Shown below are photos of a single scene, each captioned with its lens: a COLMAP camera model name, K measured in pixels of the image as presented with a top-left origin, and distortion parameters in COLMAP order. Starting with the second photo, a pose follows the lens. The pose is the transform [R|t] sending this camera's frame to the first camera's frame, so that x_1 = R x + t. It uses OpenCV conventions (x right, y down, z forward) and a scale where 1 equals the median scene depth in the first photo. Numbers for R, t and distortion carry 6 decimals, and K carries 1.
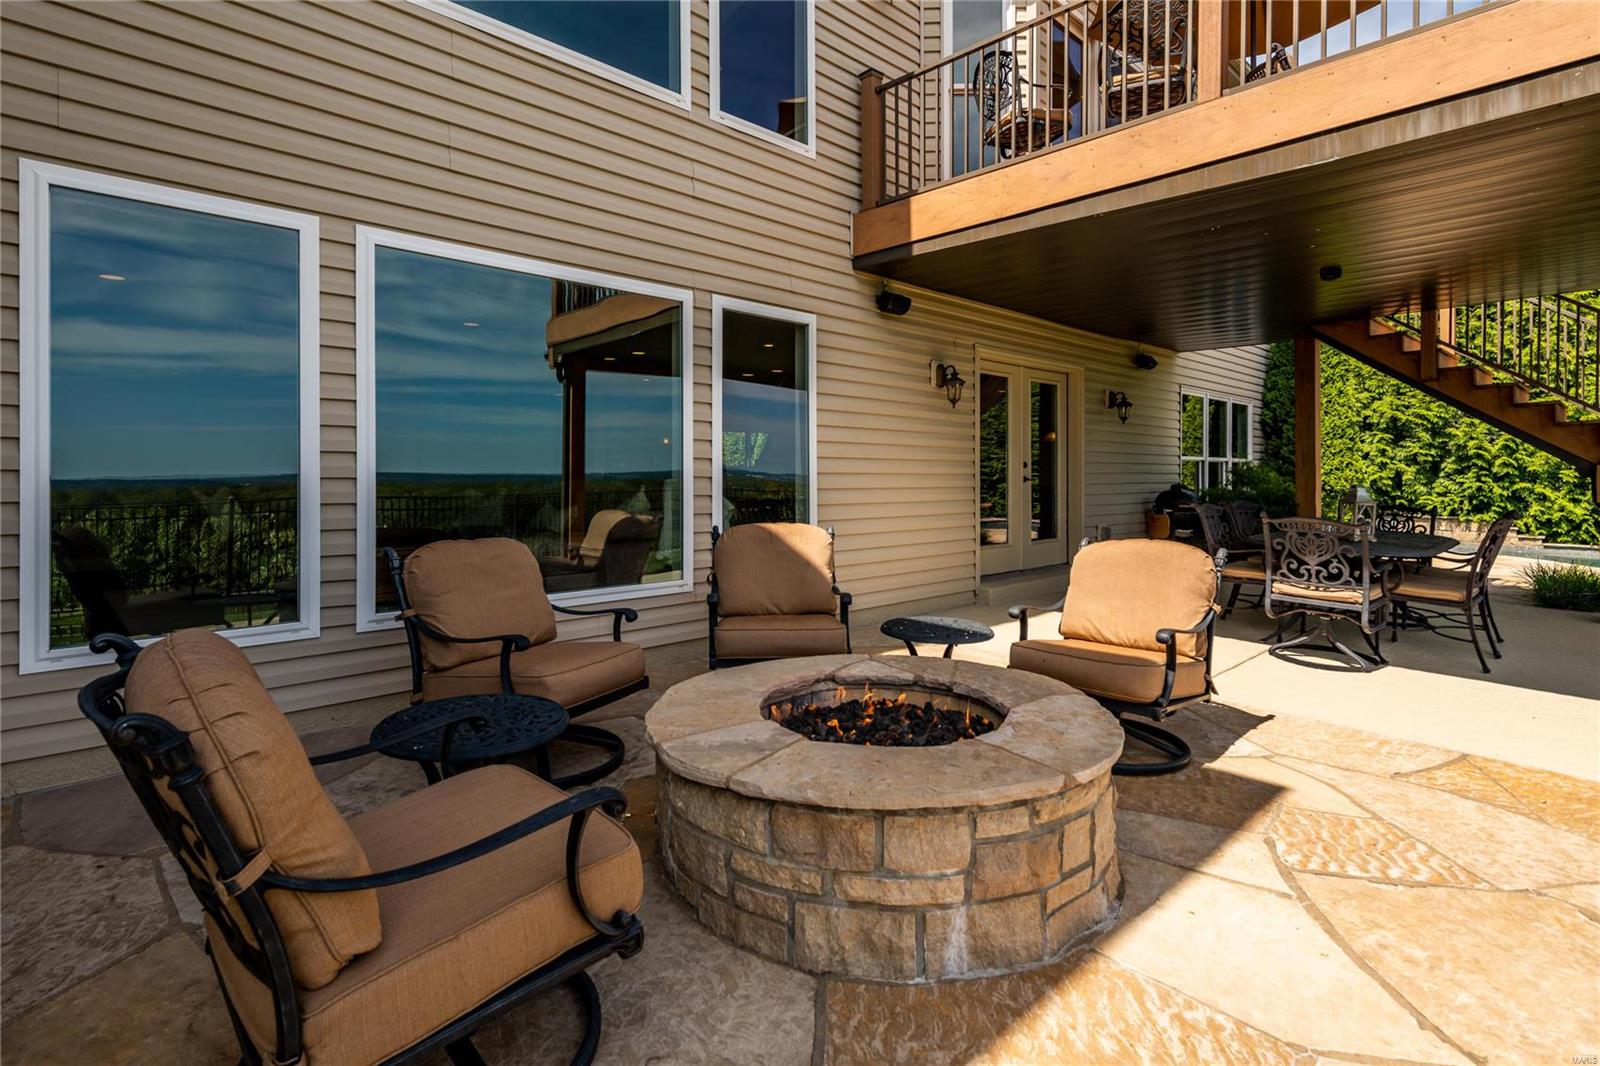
lens RADIAL K [[810.2, 0, 803.9], [0, 810.2, 475.7], [0, 0, 1]] dist [0.015111, 0.001028]
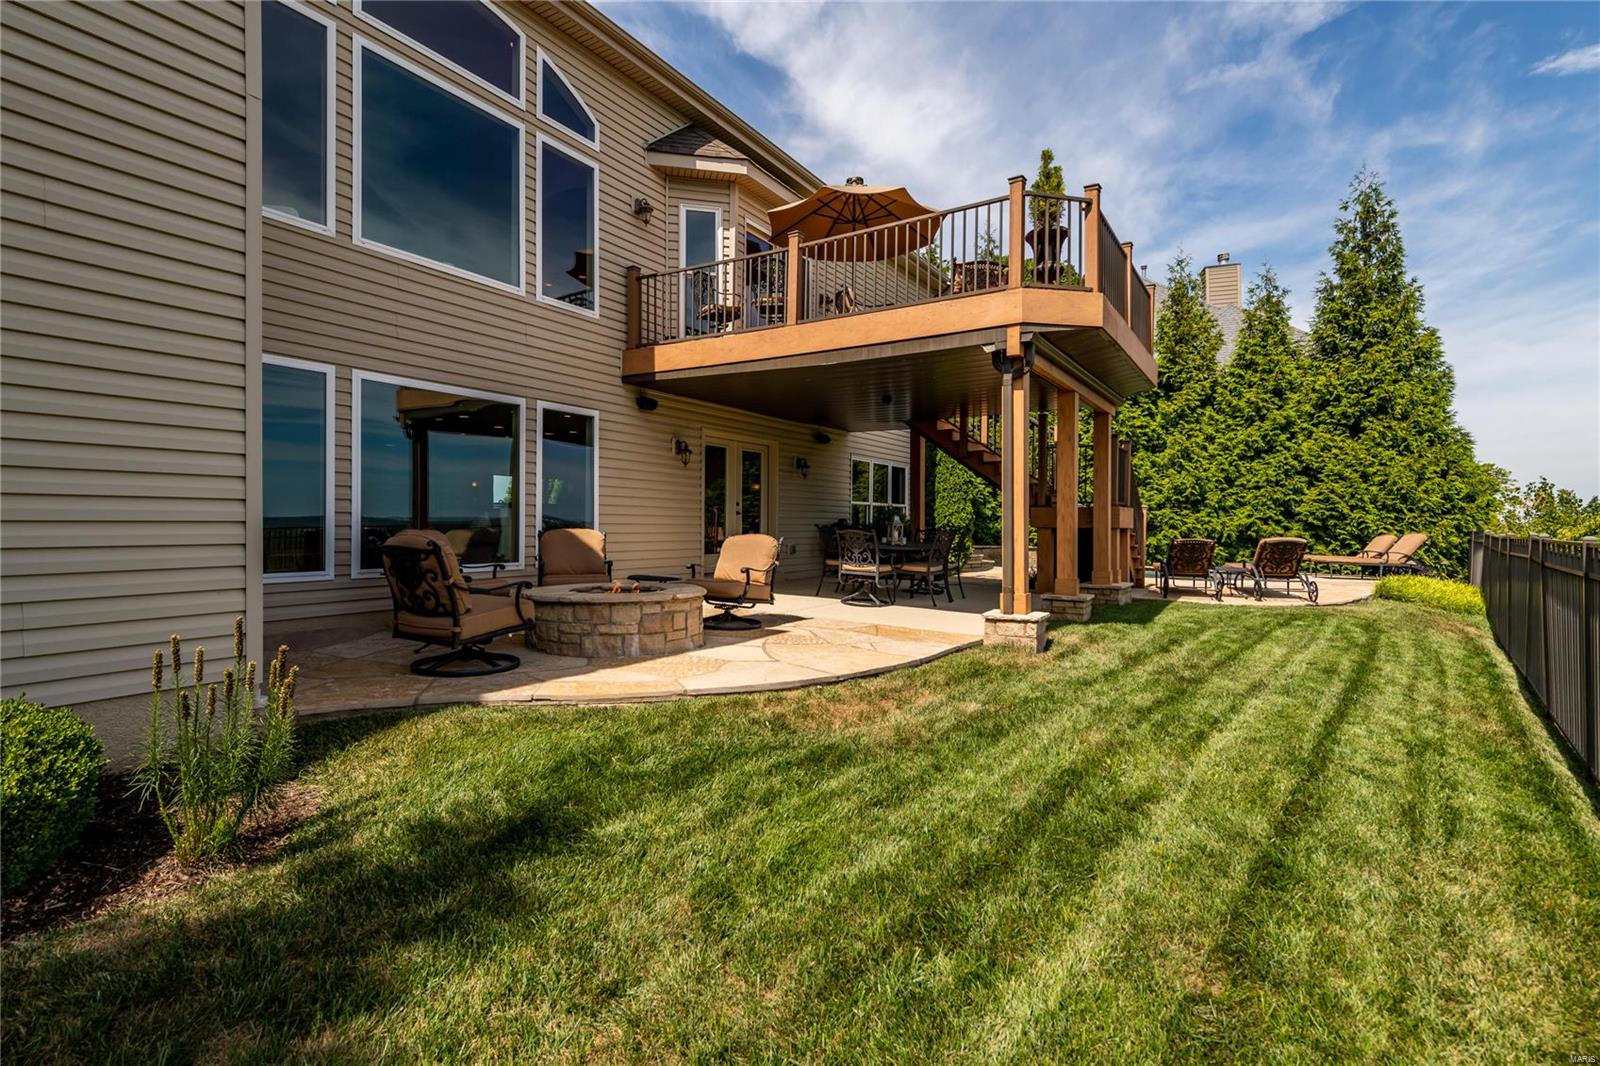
lens RADIAL K [[790.6, 0, 780.5], [0, 790.6, 528.7], [0, 0, 1]] dist [0.005727, 0.001659]
pose [[0.974356, 0.007519, 0.224885, 0.015026], [-0.009136, 0.999939, 0.006150, 0.033203], [-0.224825, -0.008047, 0.974366, -0.682557]]
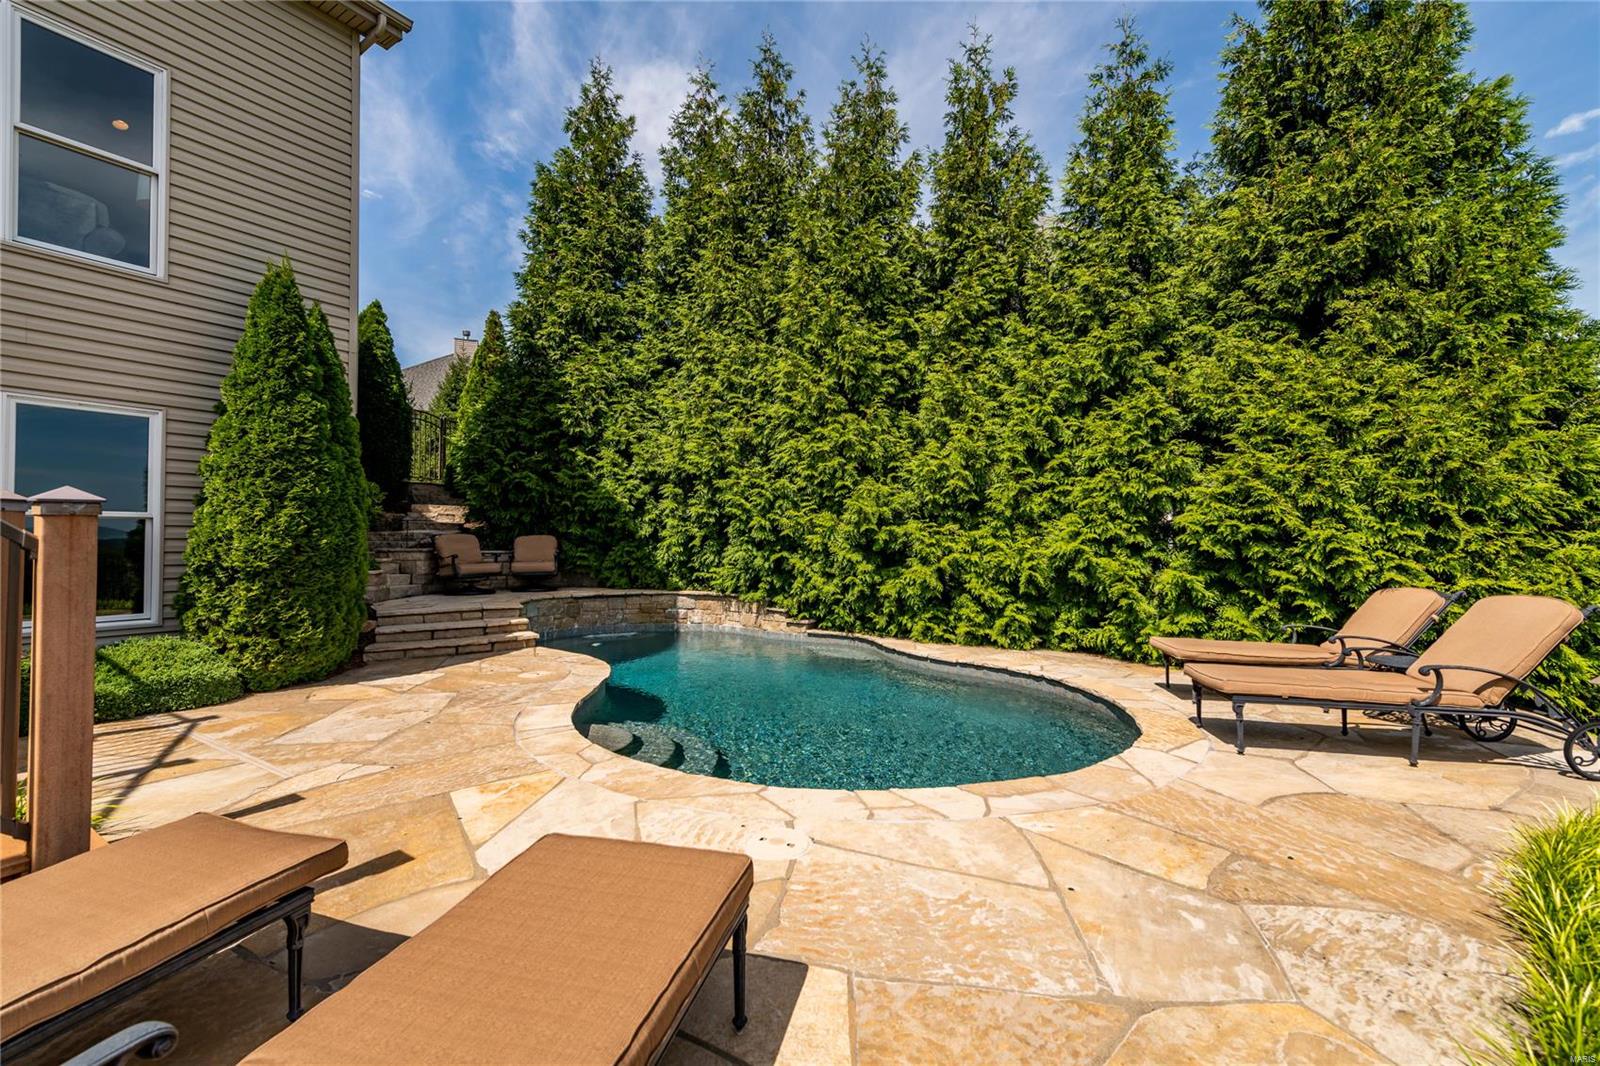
lens RADIAL K [[693.4, 0, 801.8], [0, 693.4, 527.5], [0, 0, 1]] dist [0.016863, -0.004153]
pose [[0.976622, 0.005772, 0.214885, 1.793489], [-0.002216, 0.999857, -0.016784, -0.006601], [-0.214951, 0.015916, 0.976495, 0.865521]]
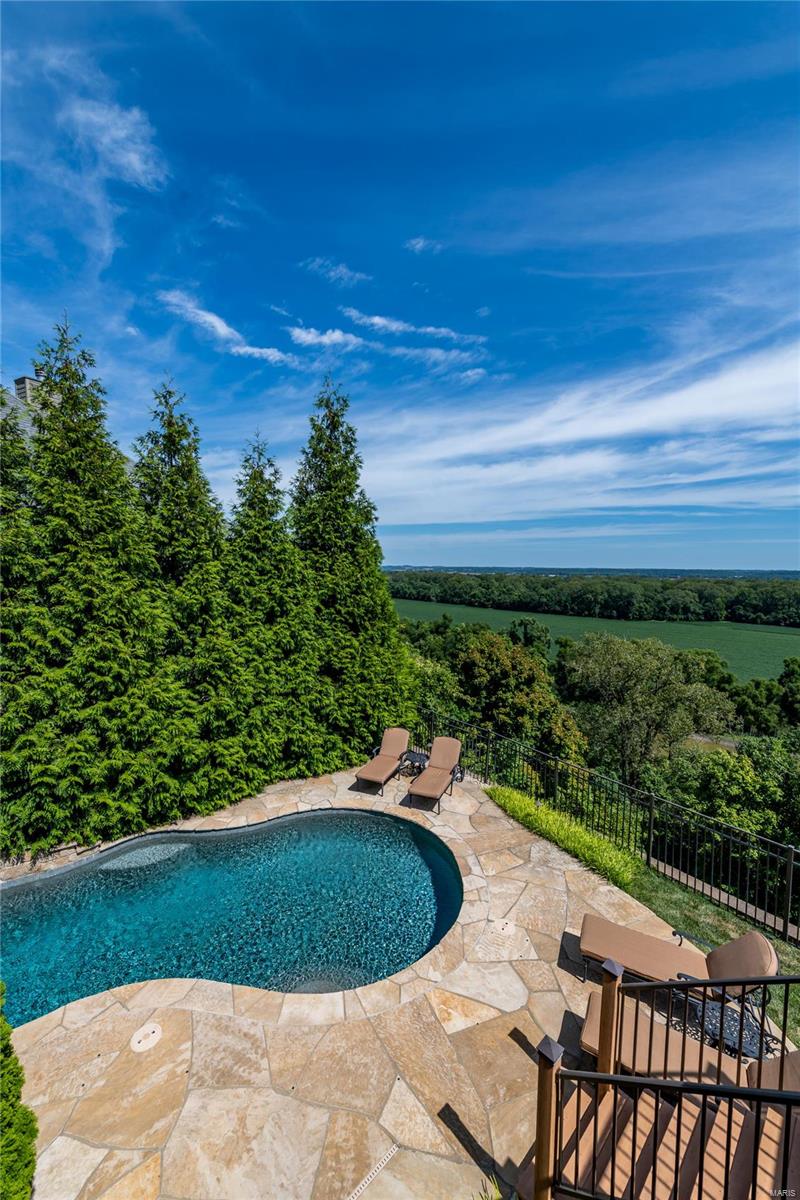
lens RADIAL K [[473.3, 0, 400.7], [0, 473.3, 598.9], [0, 0, 1]] dist [0.008819, -0.000961]
pose [[-0.007178, -0.059627, 0.998195, 0.884944], [-0.020445, 0.998021, 0.059470, -0.573290], [-0.999765, -0.019981, -0.008383, 1.580313]]
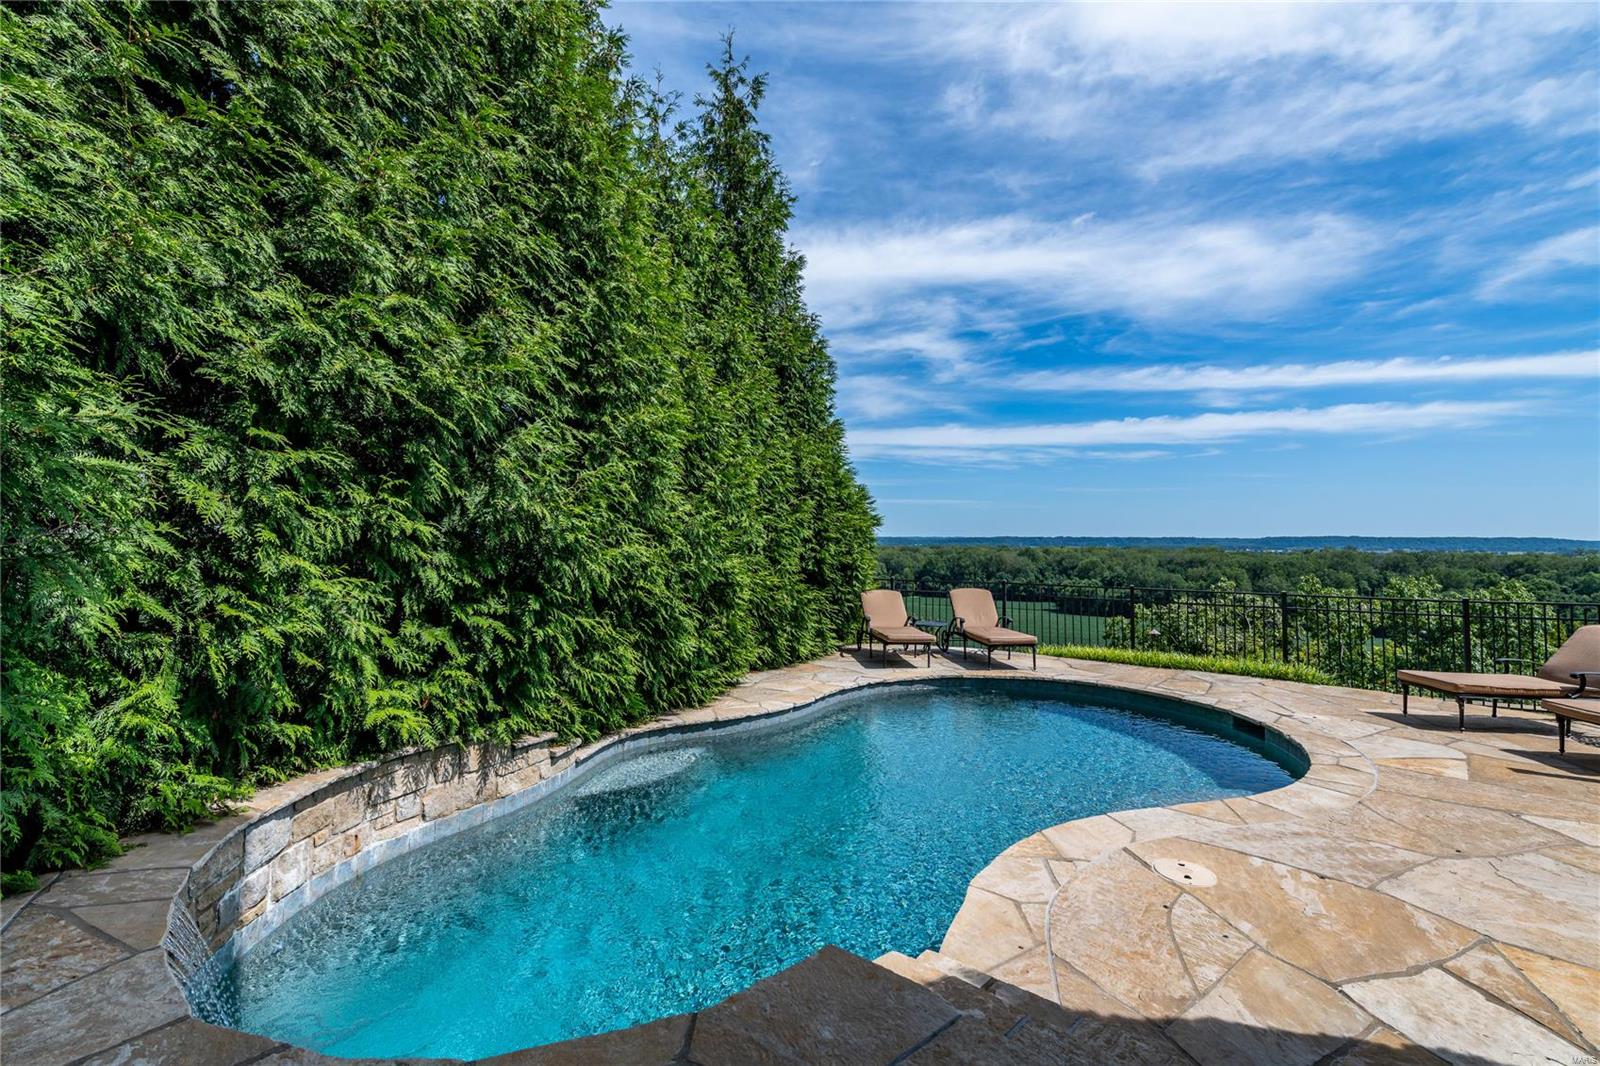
lens RADIAL K [[693.4, 0, 799.6], [0, 693.4, 521.2], [0, 0, 1]] dist [0.016863, -0.004153]
pose [[-0.441675, 0.032599, 0.896583, 1.254710], [-0.001988, 0.999302, -0.037313, -0.059108], [-0.897173, -0.018262, -0.441302, 2.503873]]
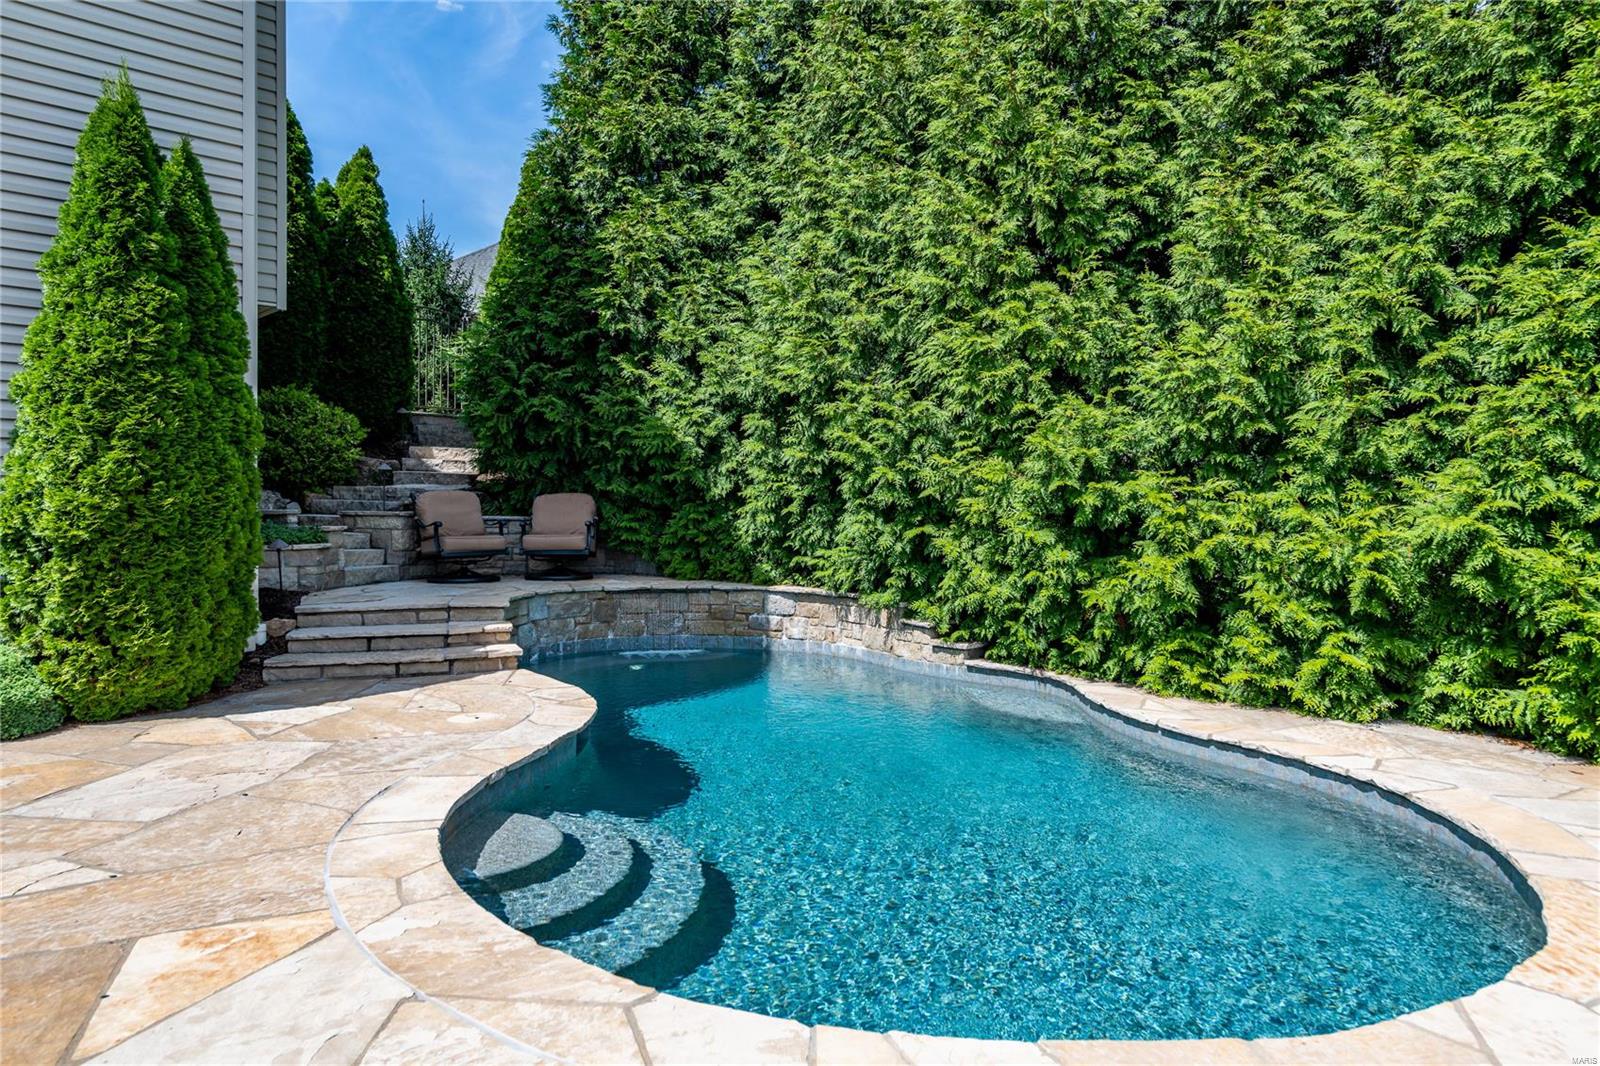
lens RADIAL K [[1062.5, 0, 803.2], [0, 1062.5, 523.7], [0, 0, 1]] dist [0.032541, -0.021977]
pose [[0.999544, 0.012650, -0.027430, 1.962421], [-0.012006, 0.999651, 0.023517, -0.011083], [0.027718, -0.023177, 0.999347, 0.994046]]
